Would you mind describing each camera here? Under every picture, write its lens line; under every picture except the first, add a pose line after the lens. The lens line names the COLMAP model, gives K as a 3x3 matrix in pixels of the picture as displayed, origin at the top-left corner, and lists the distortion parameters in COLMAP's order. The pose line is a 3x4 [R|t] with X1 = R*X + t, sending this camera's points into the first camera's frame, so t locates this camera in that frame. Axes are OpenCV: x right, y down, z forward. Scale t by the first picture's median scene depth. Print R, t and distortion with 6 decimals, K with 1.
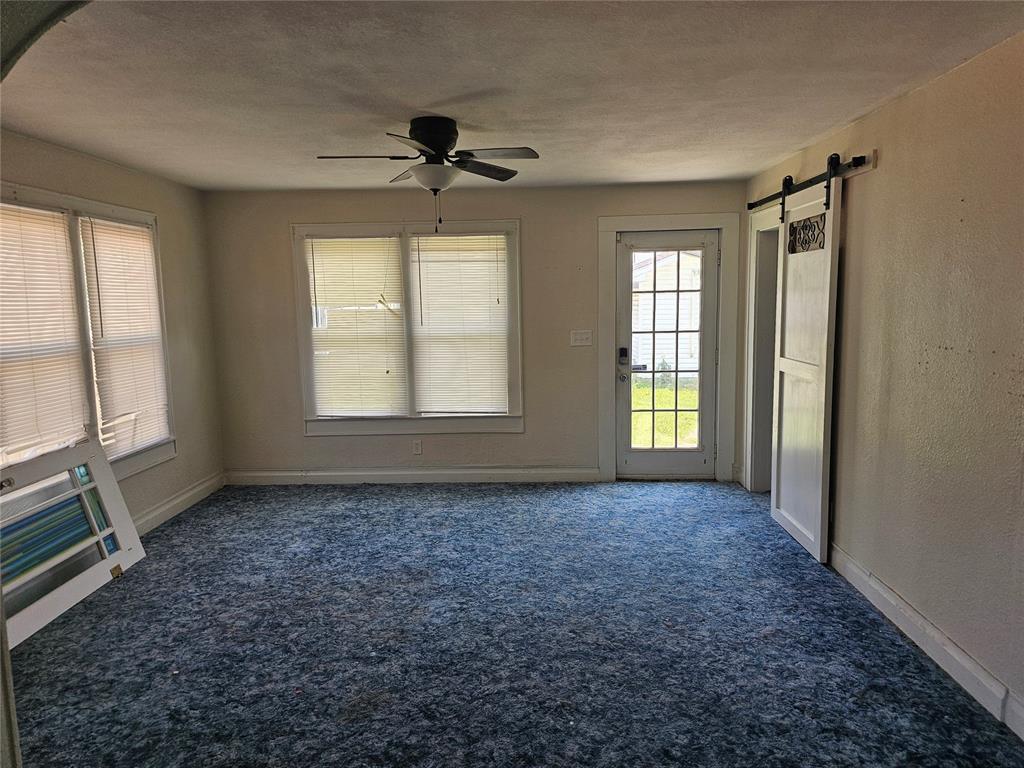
lens RADIAL K [[688.4, 0, 518.3], [0, 688.4, 385.8], [0, 0, 1]] dist [0.007709, -0.007851]
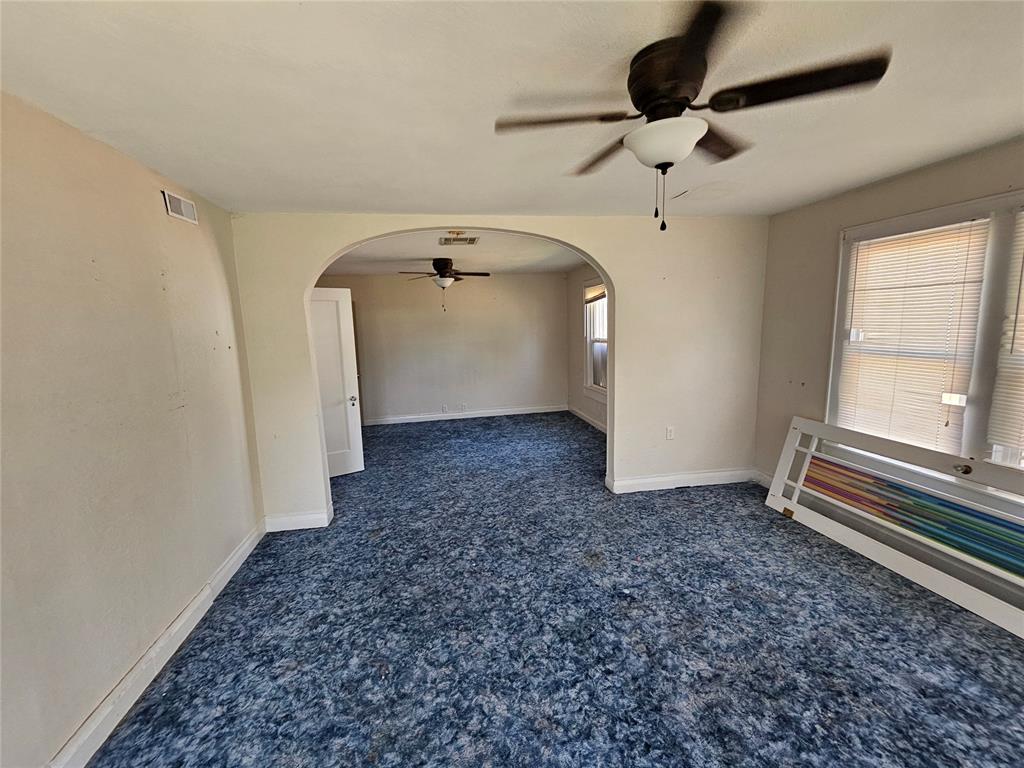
lens RADIAL K [[419.1, 0, 509.8], [0, 419.1, 382.5], [0, 0, 1]] dist [-0.000606, -0.000081]
pose [[-0.976813, 0.075627, -0.200294, 0.113175], [0.018896, 0.962337, 0.271202, -0.178906], [0.213260, 0.261129, -0.941452, 1.282231]]
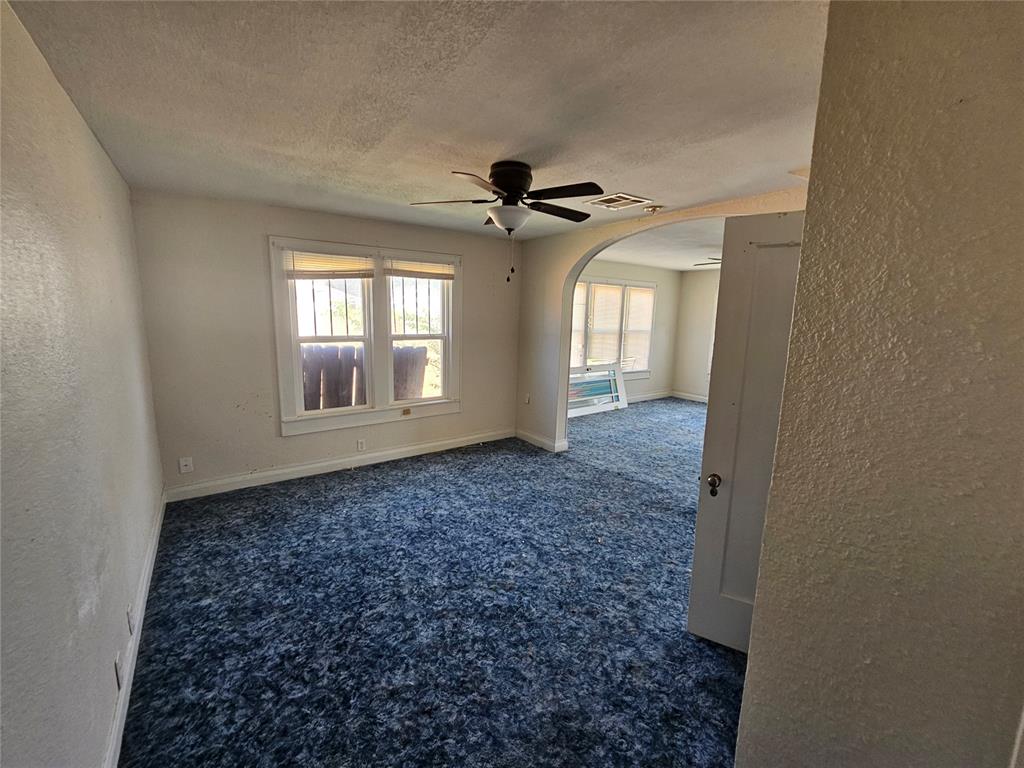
lens RADIAL K [[419.1, 0, 510.3], [0, 419.1, 380.2], [0, 0, 1]] dist [-0.000606, -0.000081]
pose [[0.597136, 0.153874, -0.787243, 0.562790], [-0.133895, 0.986780, 0.091314, 0.051341], [0.790886, 0.050881, 0.609845, -0.479284]]
